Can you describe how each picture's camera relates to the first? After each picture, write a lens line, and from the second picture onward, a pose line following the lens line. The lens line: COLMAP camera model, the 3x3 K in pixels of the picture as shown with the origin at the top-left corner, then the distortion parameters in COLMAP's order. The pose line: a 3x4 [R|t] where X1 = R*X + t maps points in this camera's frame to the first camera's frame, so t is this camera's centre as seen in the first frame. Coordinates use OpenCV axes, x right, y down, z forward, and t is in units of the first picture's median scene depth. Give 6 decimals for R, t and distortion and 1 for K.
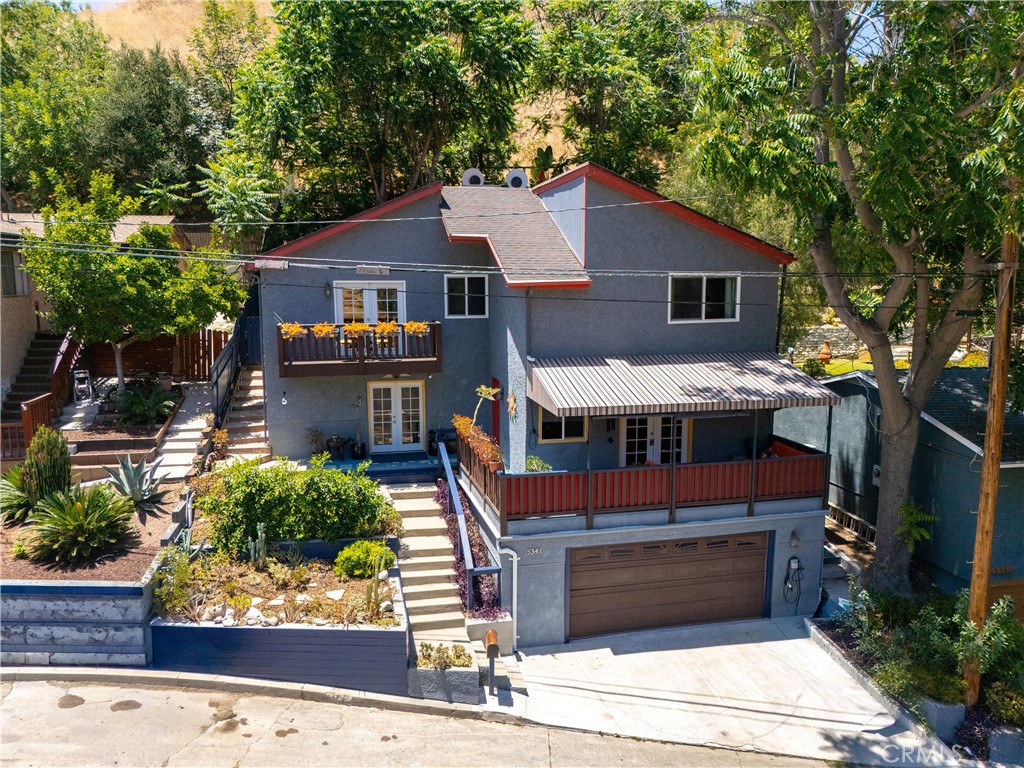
lens RADIAL K [[746.0, 0, 518.8], [0, 746.0, 383.5], [0, 0, 1]] dist [0.069947, -0.071511]
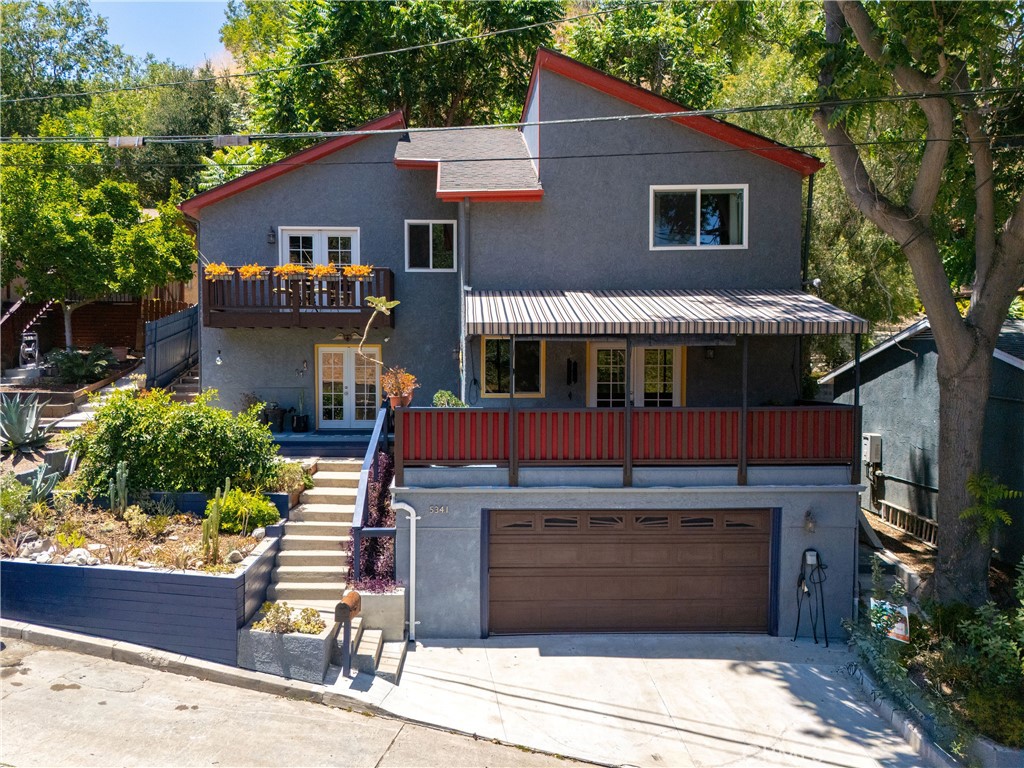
lens RADIAL K [[789.1, 0, 510.3], [0, 789.1, 407.3], [0, 0, 1]] dist [0.071653, -0.064484]
pose [[0.979633, 0.008355, -0.200621, 0.250868], [-0.029793, 0.994122, -0.104081, 0.196133], [0.198572, 0.107939, 0.974124, 0.196278]]
